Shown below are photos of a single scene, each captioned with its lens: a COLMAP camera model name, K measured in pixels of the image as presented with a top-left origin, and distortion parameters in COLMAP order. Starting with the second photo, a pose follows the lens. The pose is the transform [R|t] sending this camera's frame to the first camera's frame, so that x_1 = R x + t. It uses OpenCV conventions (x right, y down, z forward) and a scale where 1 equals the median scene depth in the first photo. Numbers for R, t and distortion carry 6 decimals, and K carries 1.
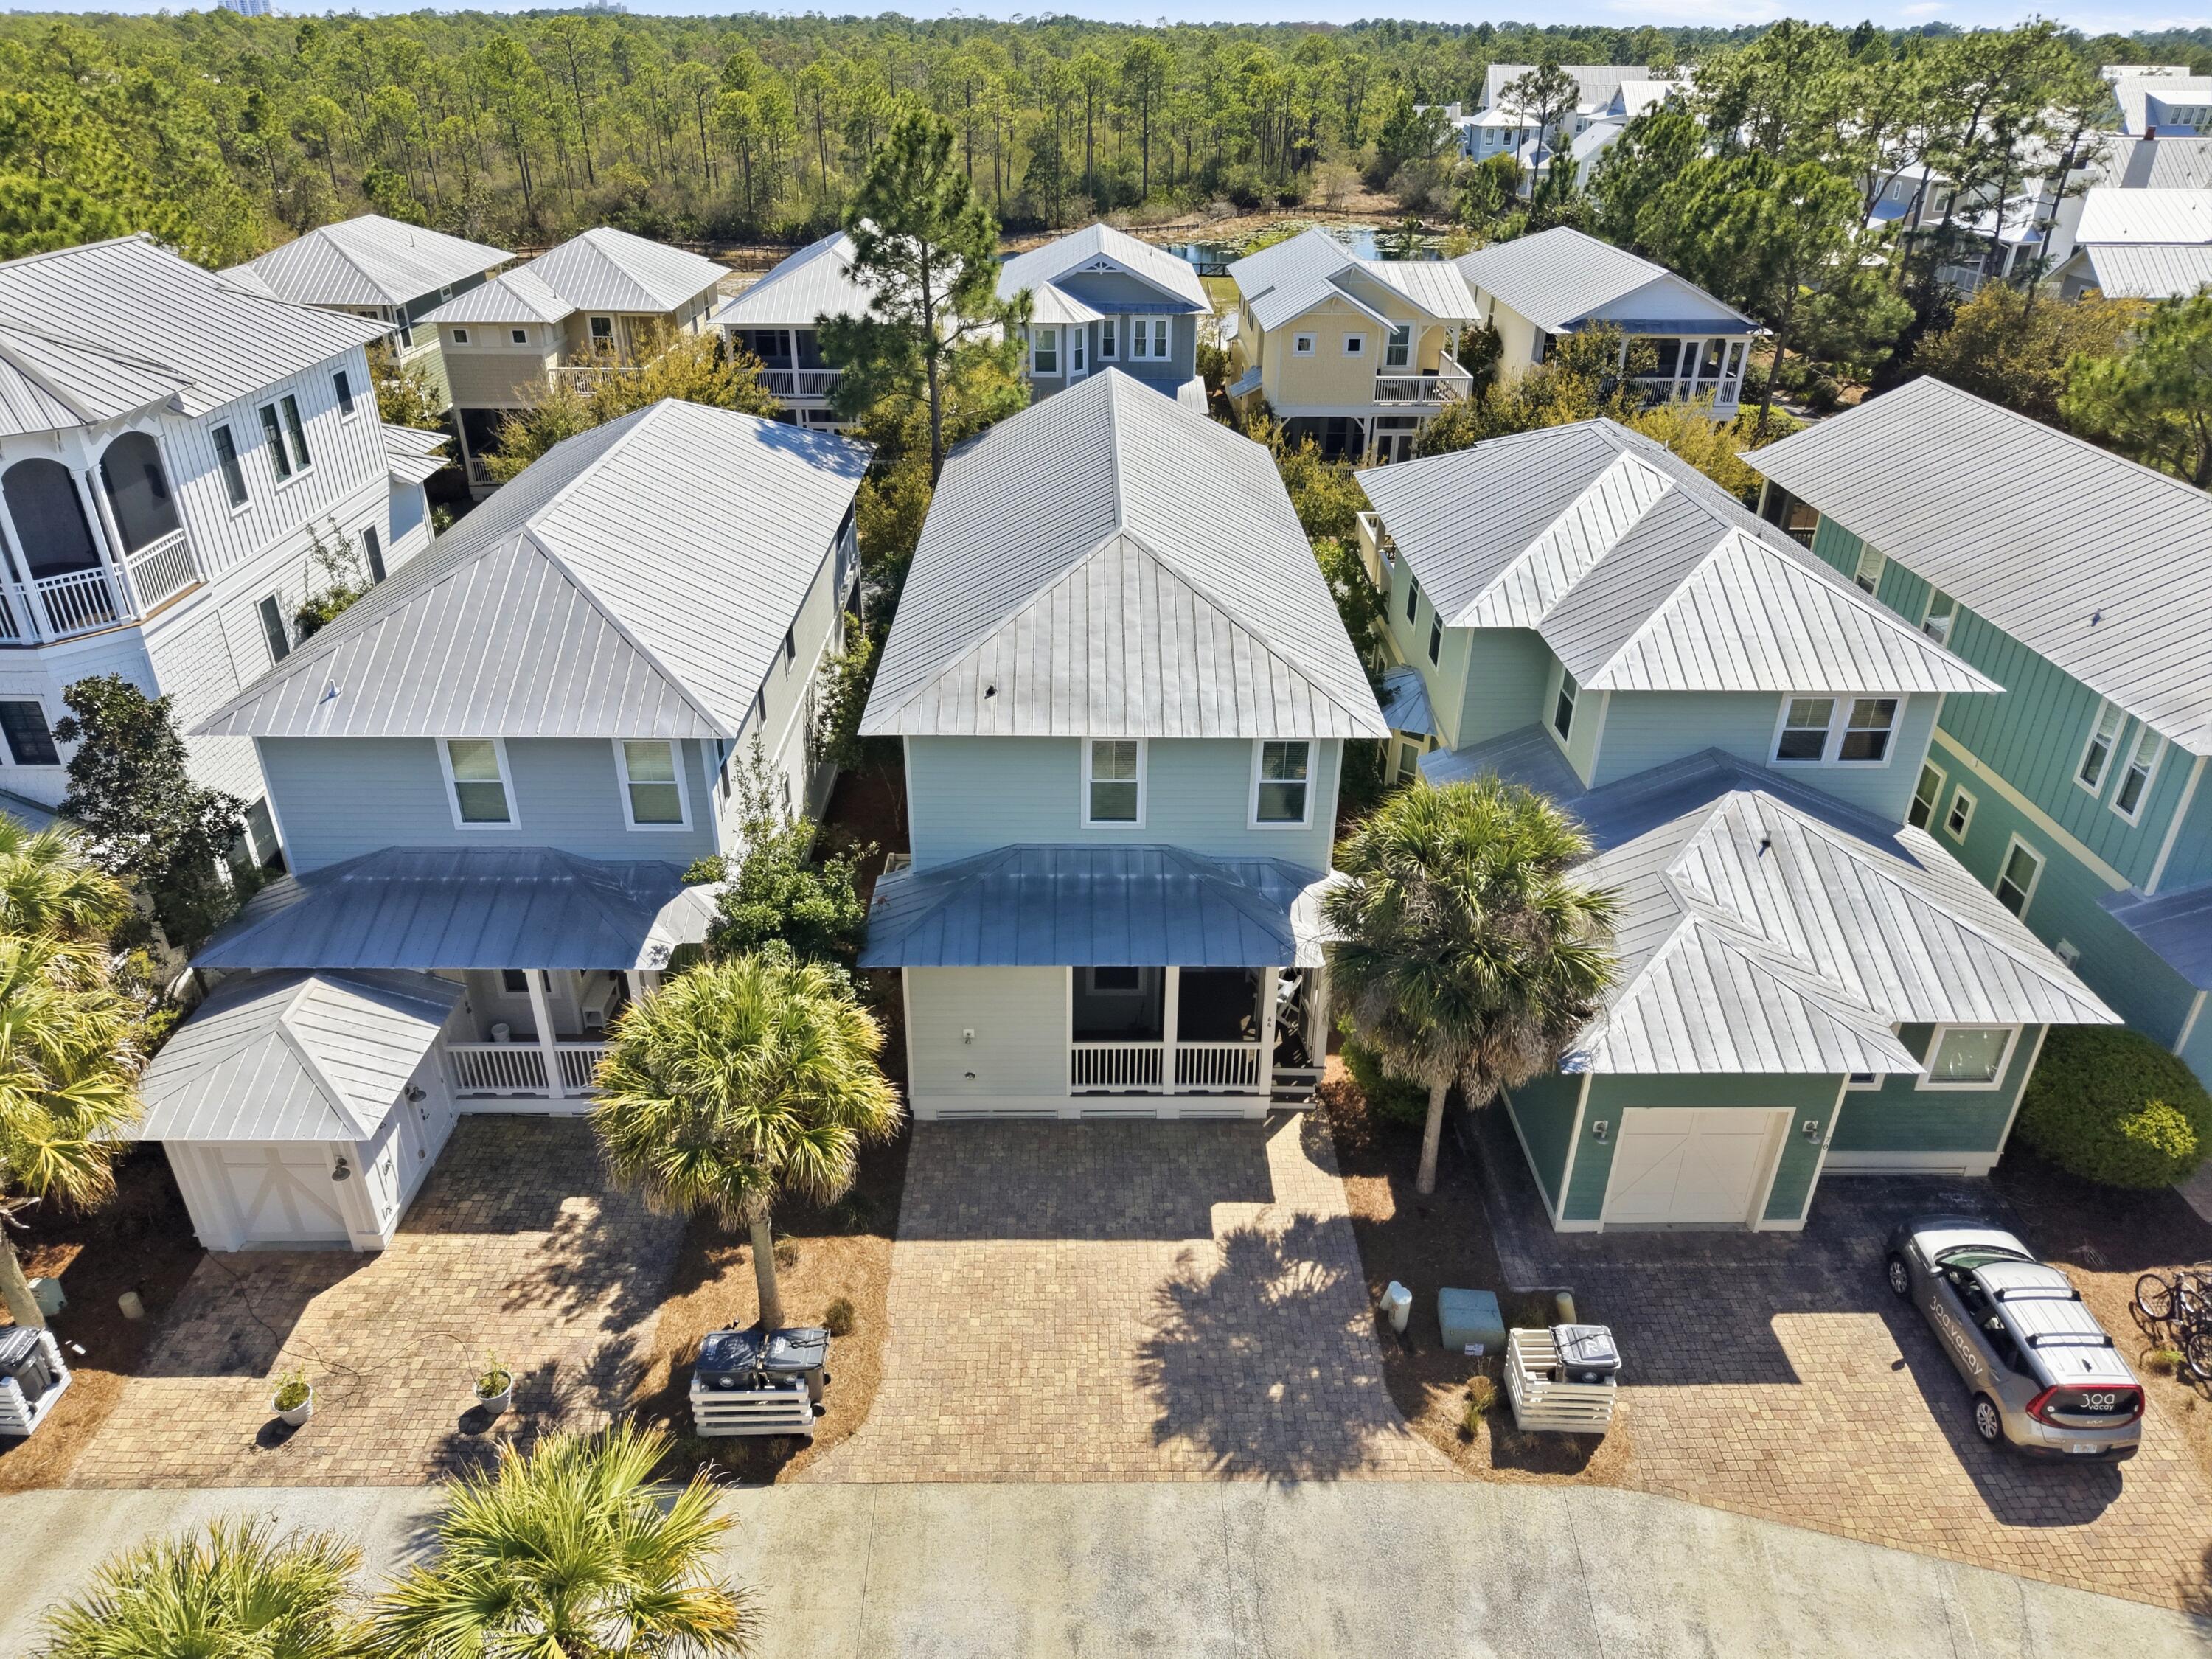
lens RADIAL K [[1487.3, 0, 1103.4], [0, 1487.3, 824.0], [0, 0, 1]] dist [0.009102, -0.005898]
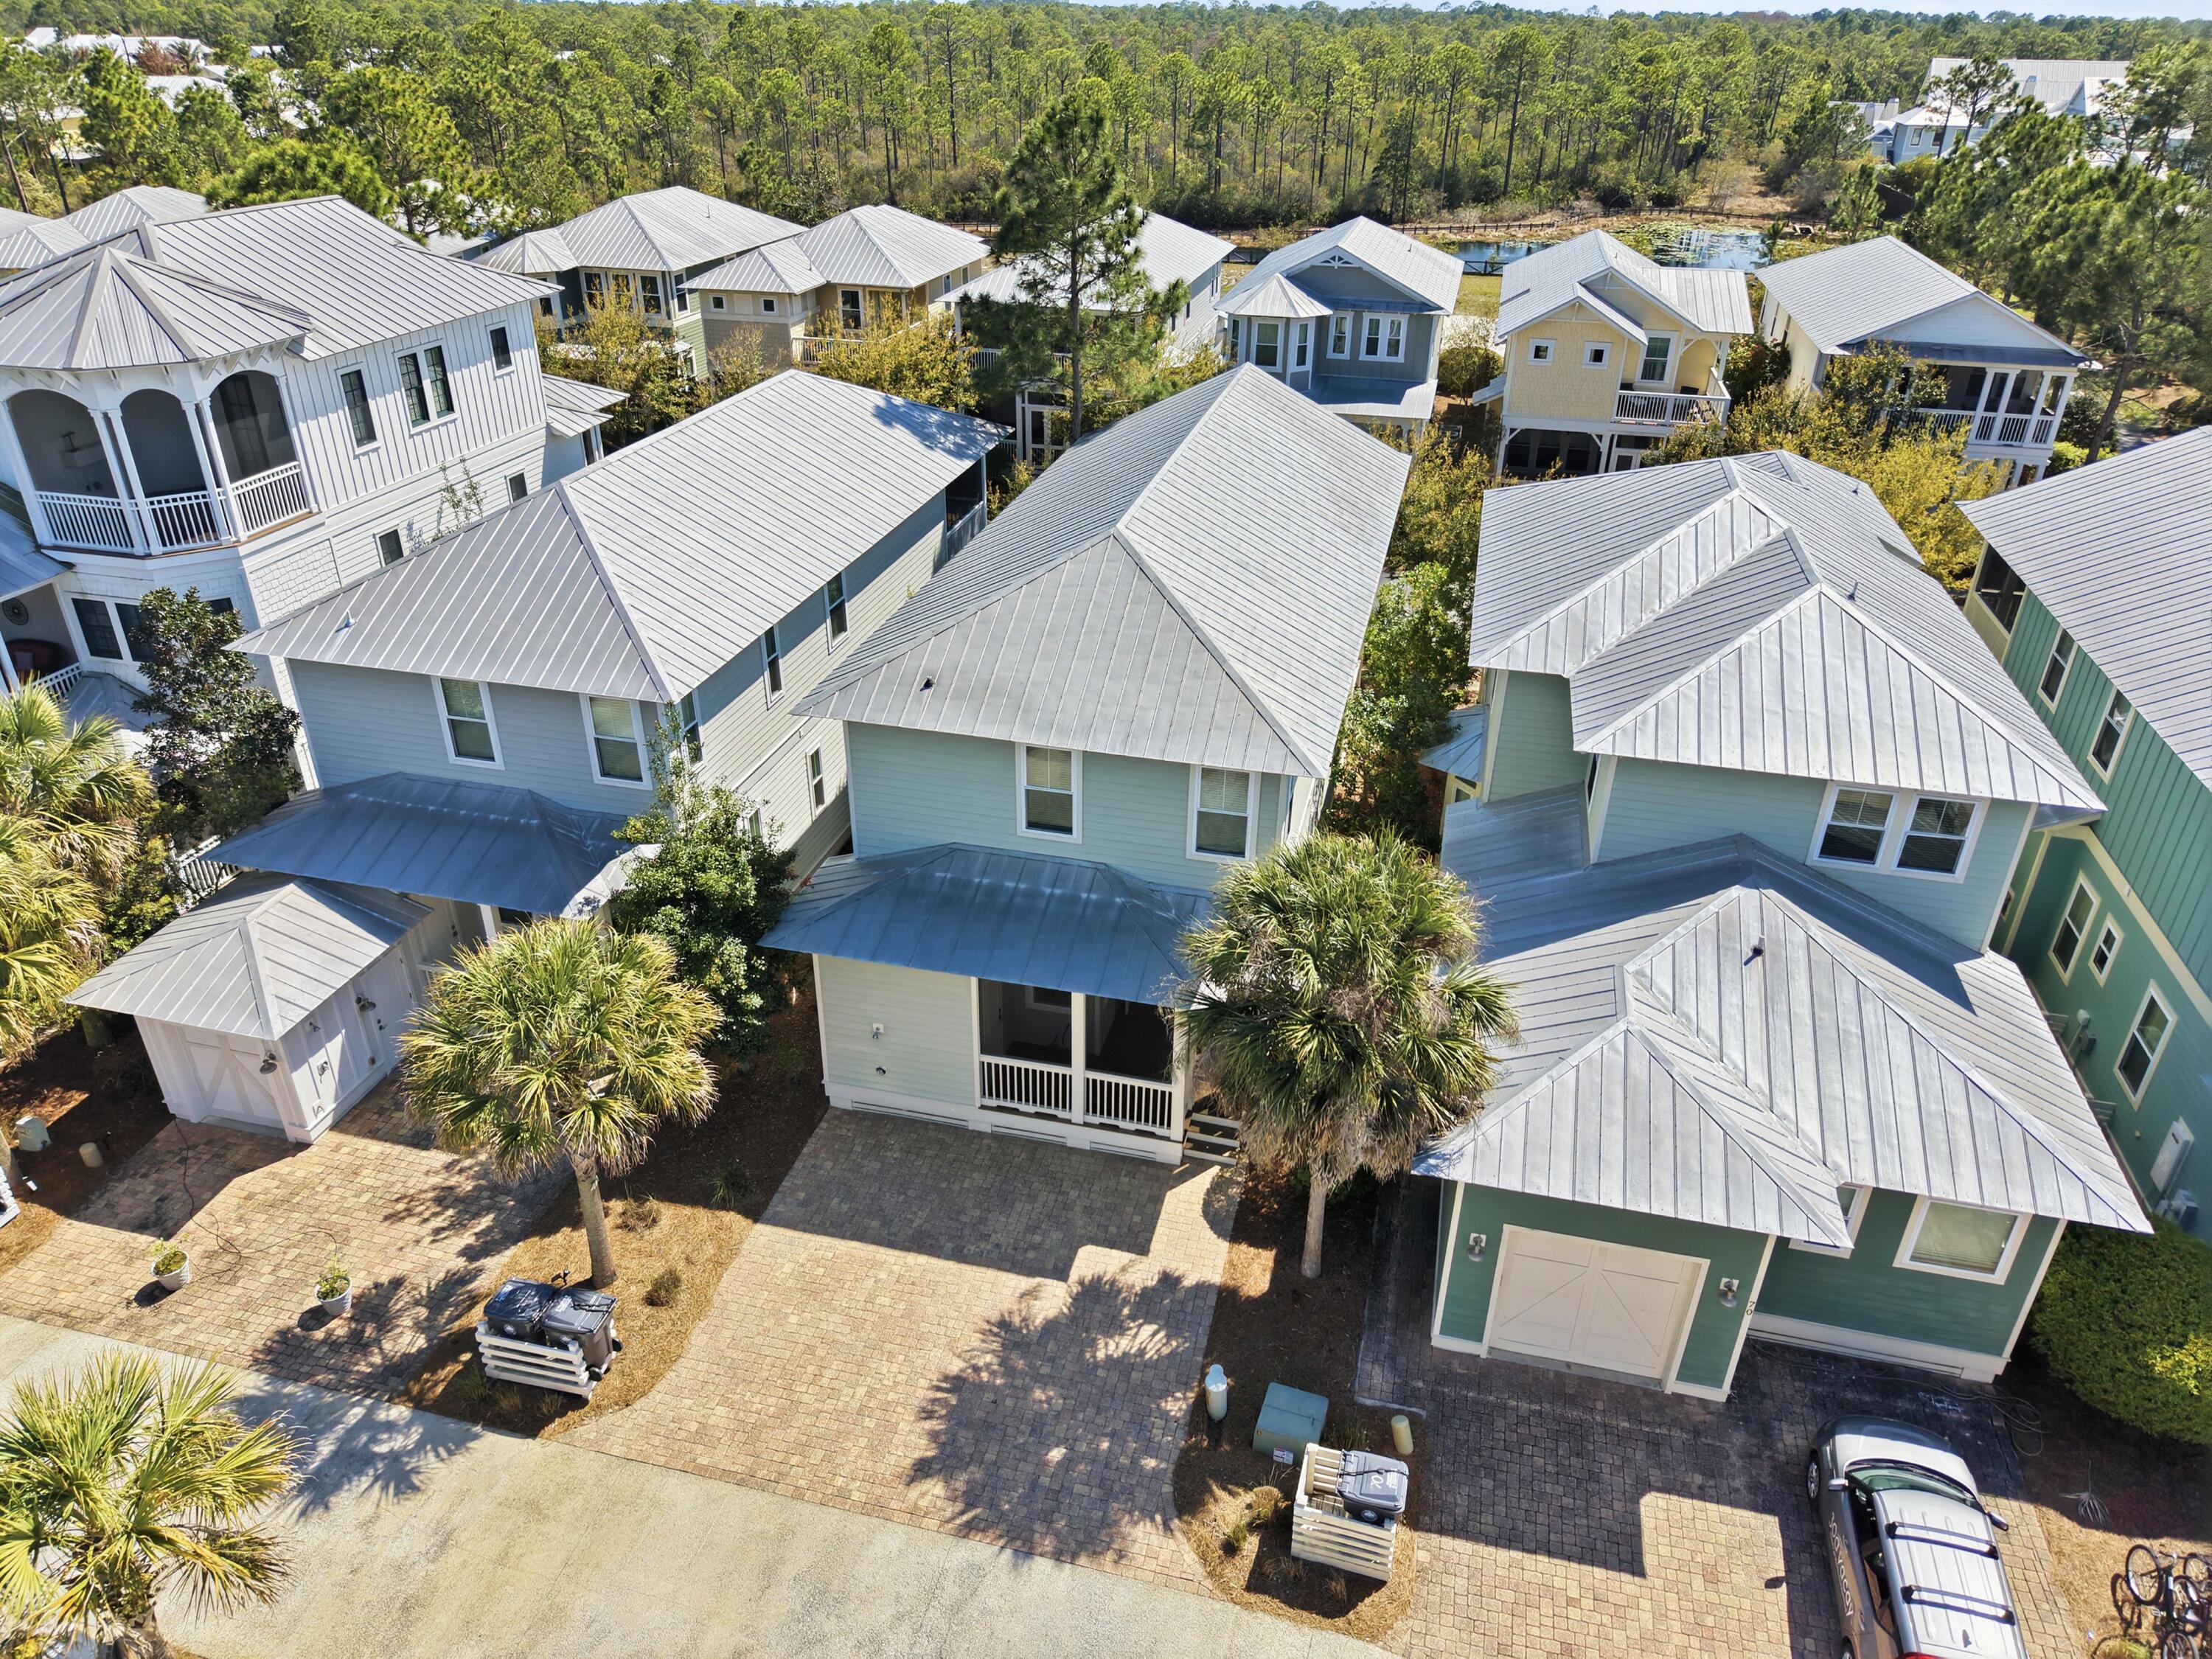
lens RADIAL K [[1487.3, 0, 1103.4], [0, 1487.3, 824.0], [0, 0, 1]] dist [0.009102, -0.005898]
pose [[0.967306, 0.122861, -0.221867, 0.261945], [-0.121666, 0.992387, 0.019099, -0.030692], [0.222524, 0.008519, 0.974890, 0.074574]]
